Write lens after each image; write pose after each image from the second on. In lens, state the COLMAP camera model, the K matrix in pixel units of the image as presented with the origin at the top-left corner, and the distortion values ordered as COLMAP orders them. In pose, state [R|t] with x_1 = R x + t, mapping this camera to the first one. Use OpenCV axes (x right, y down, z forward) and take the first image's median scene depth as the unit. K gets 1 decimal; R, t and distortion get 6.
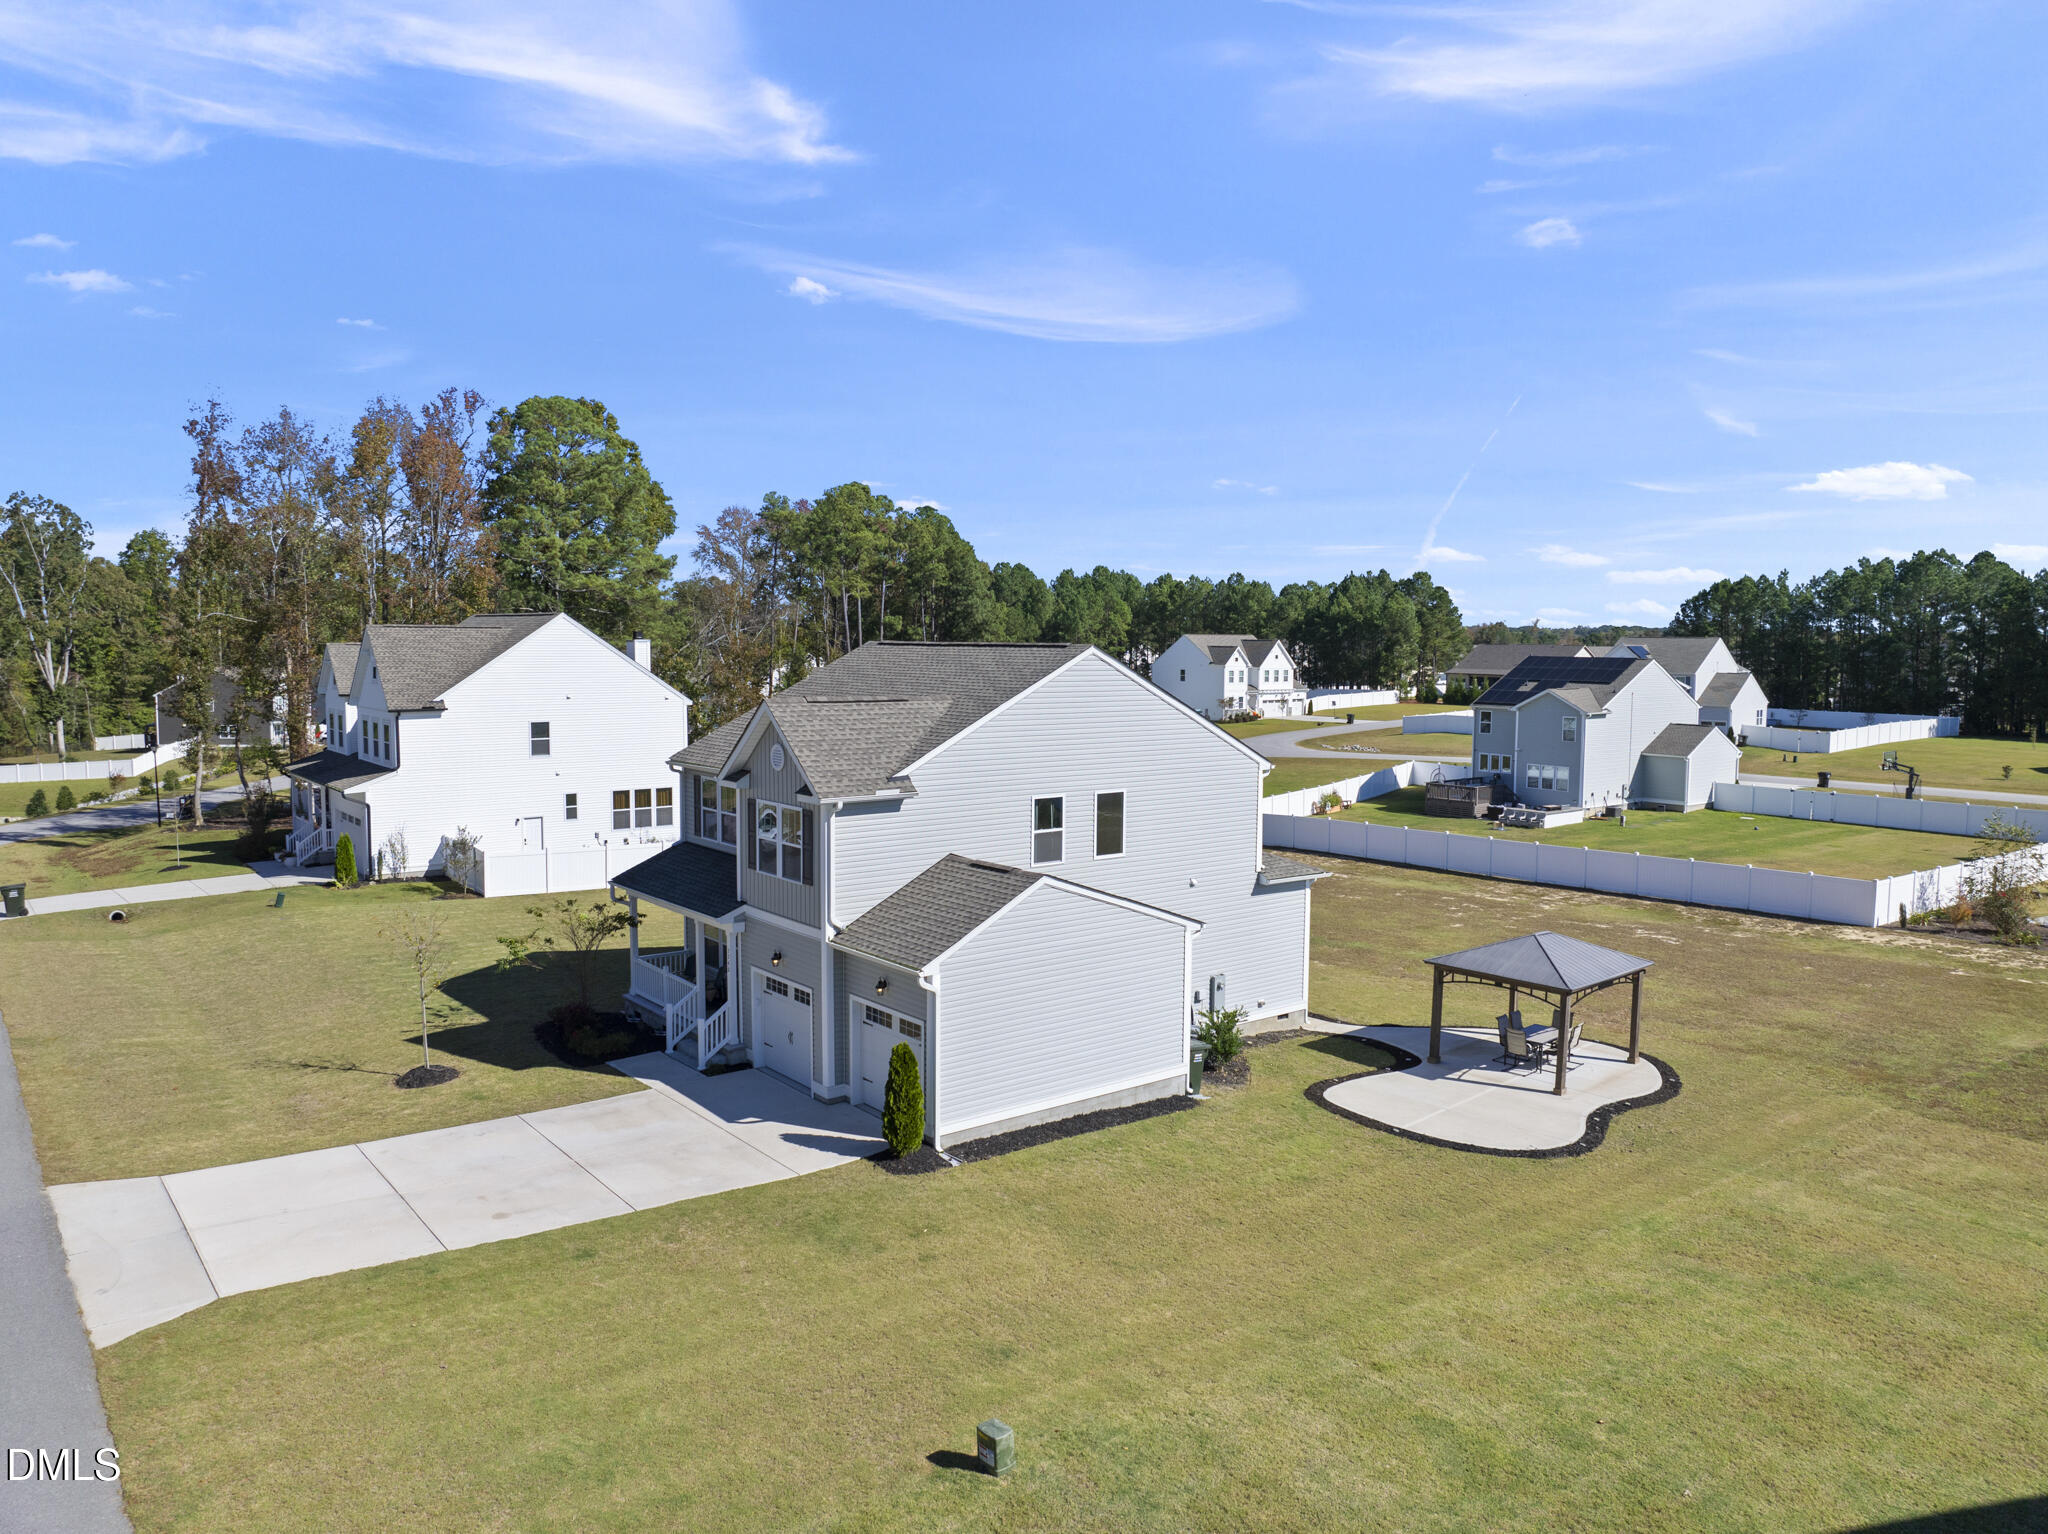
lens RADIAL K [[1438.8, 0, 1019.8], [0, 1438.8, 804.2], [0, 0, 1]] dist [-0.042430, 0.000217]
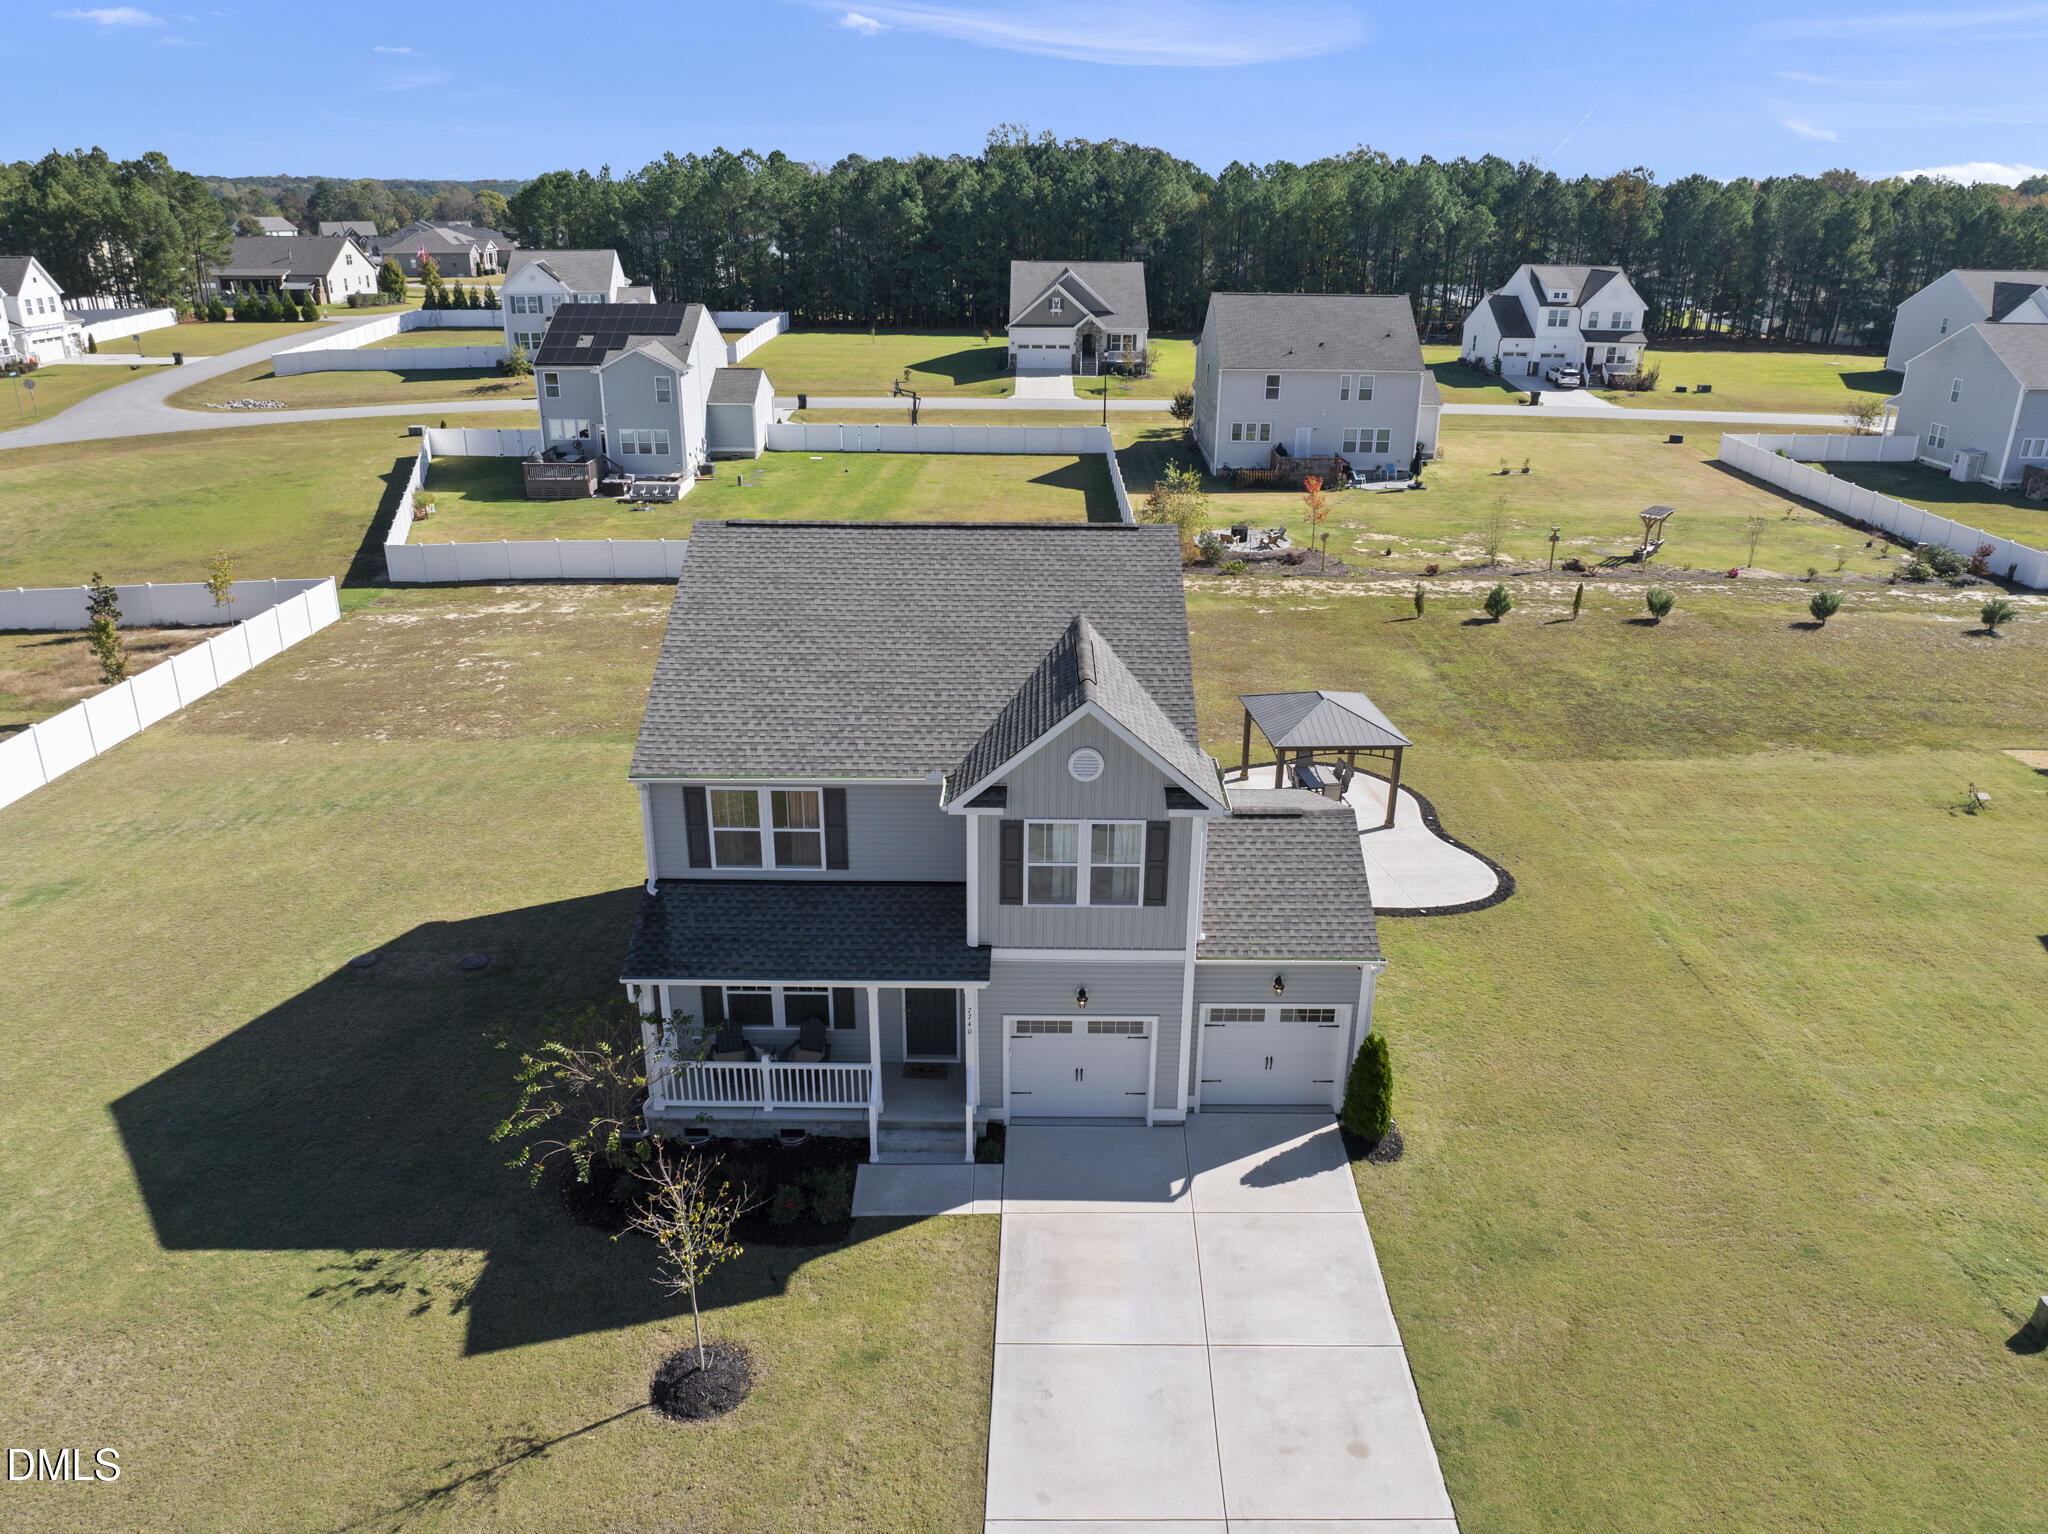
lens RADIAL K [[1449.2, 0, 1034.8], [0, 1449.2, 764.3], [0, 0, 1]] dist [-0.049256, 0.019885]
pose [[0.610918, -0.293854, 0.735139, -0.620686], [0.084628, 0.947483, 0.308406, -0.225217], [-0.787158, -0.126198, 0.603703, 0.452802]]
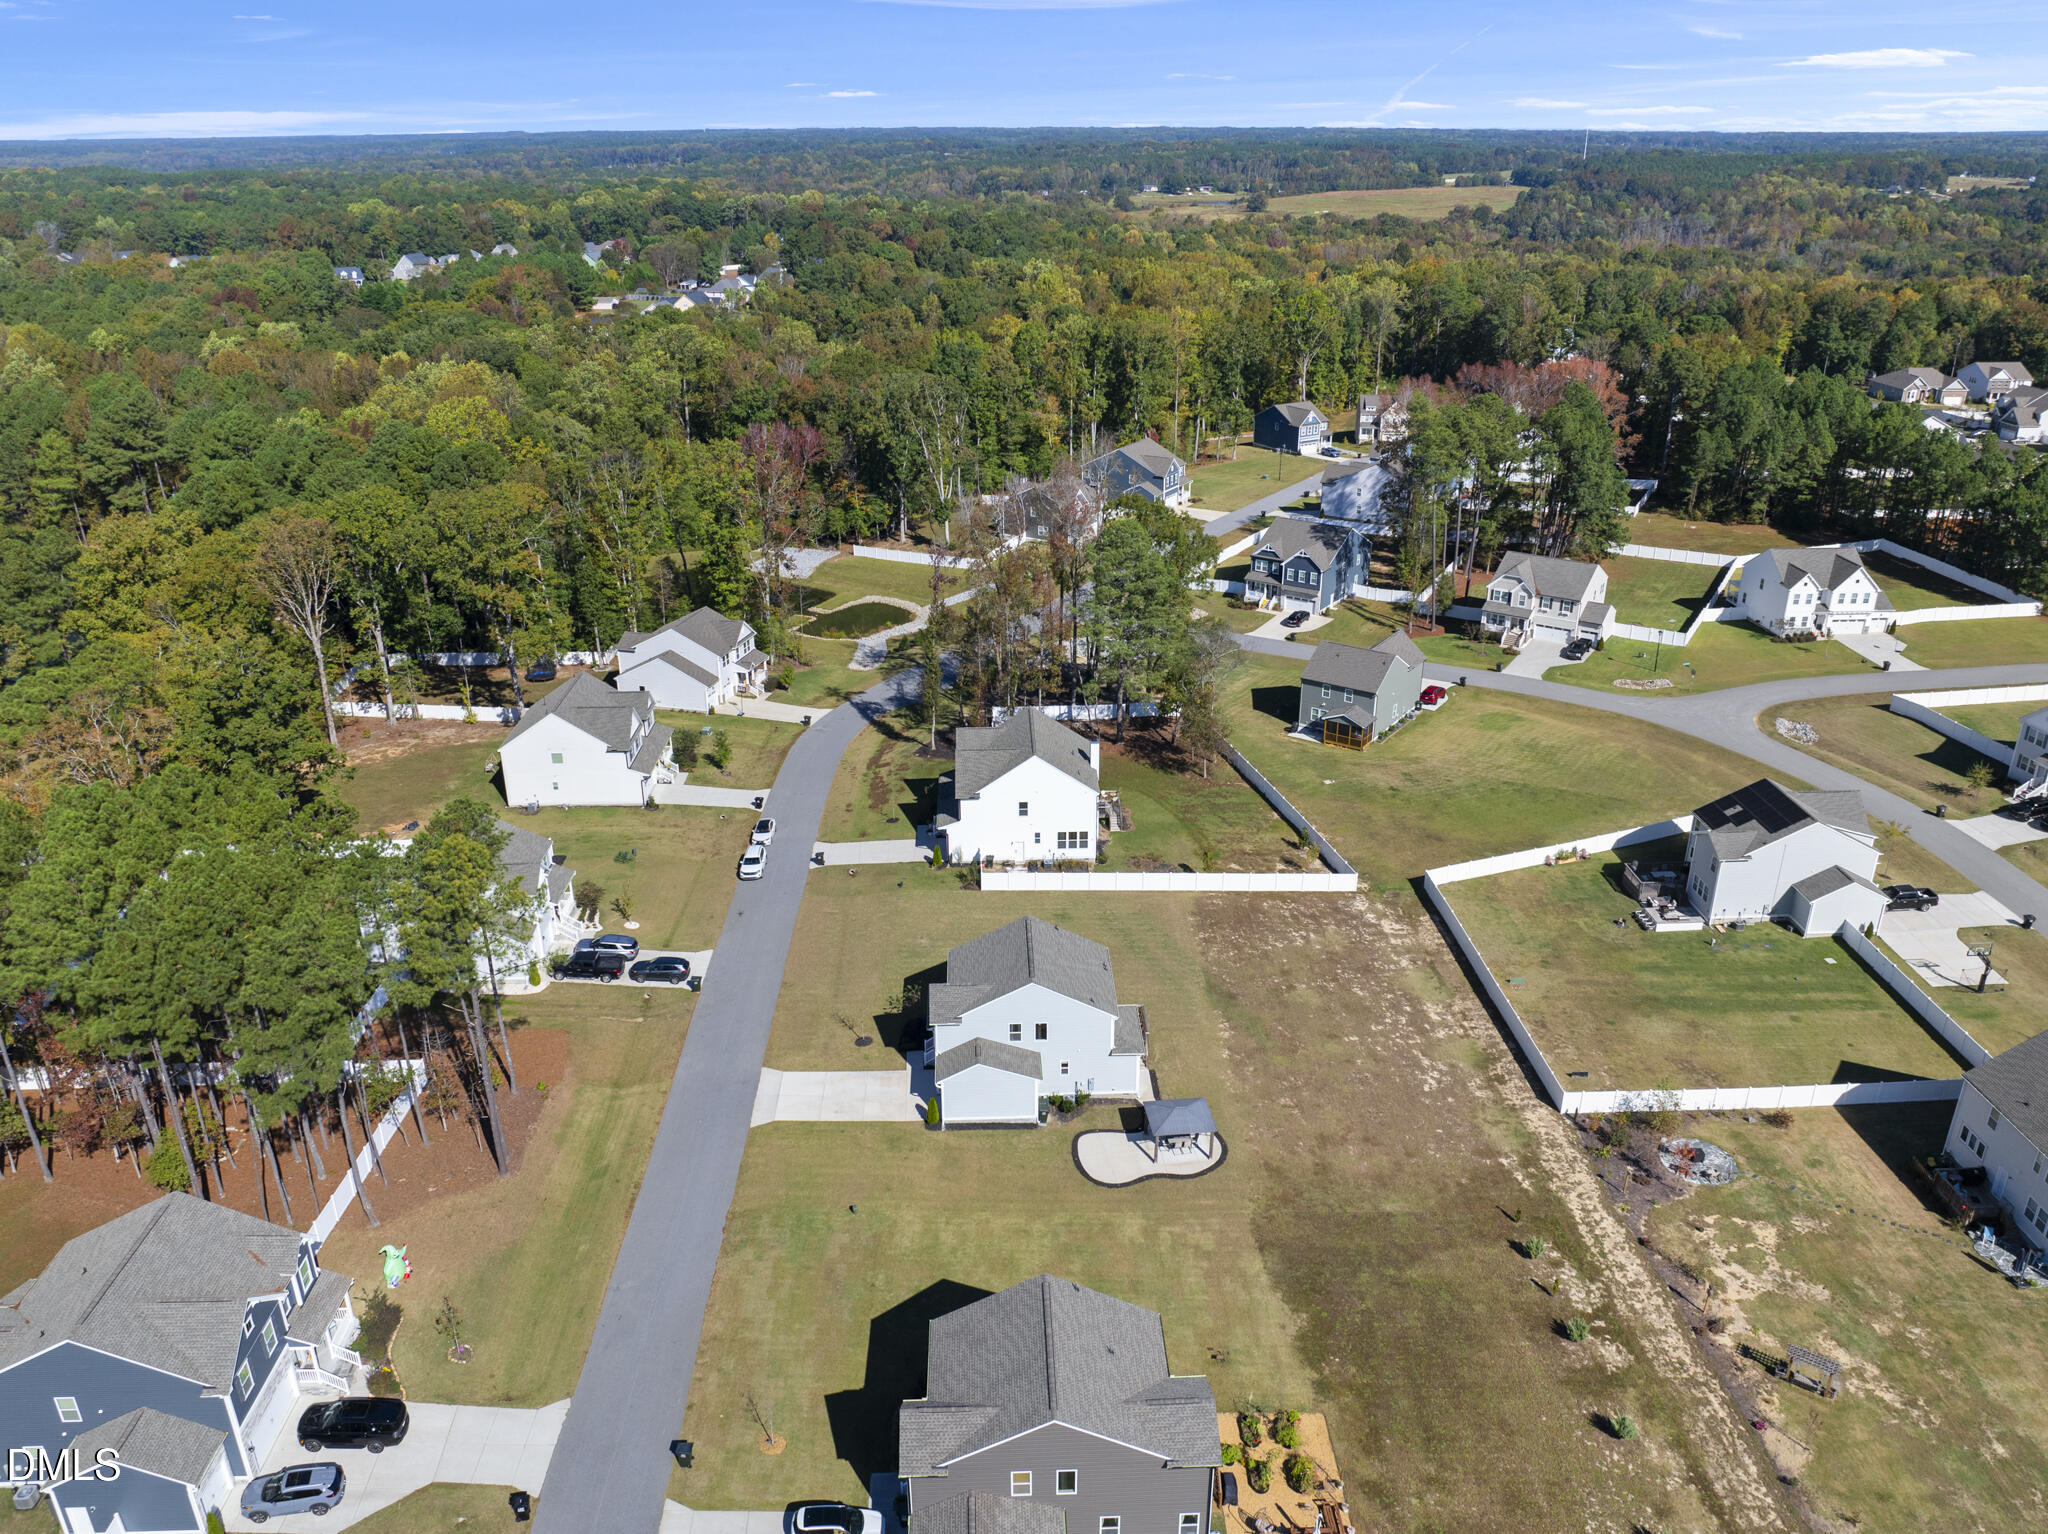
lens RADIAL K [[1502.7, 0, 1014.0], [0, 1502.7, 735.0], [0, 0, 1]] dist [-0.034397, -0.002069]
pose [[0.807238, 0.210220, -0.551520, 1.506632], [-0.051392, 0.955907, 0.289137, -1.384656], [0.587985, -0.205059, 0.782448, -1.292064]]
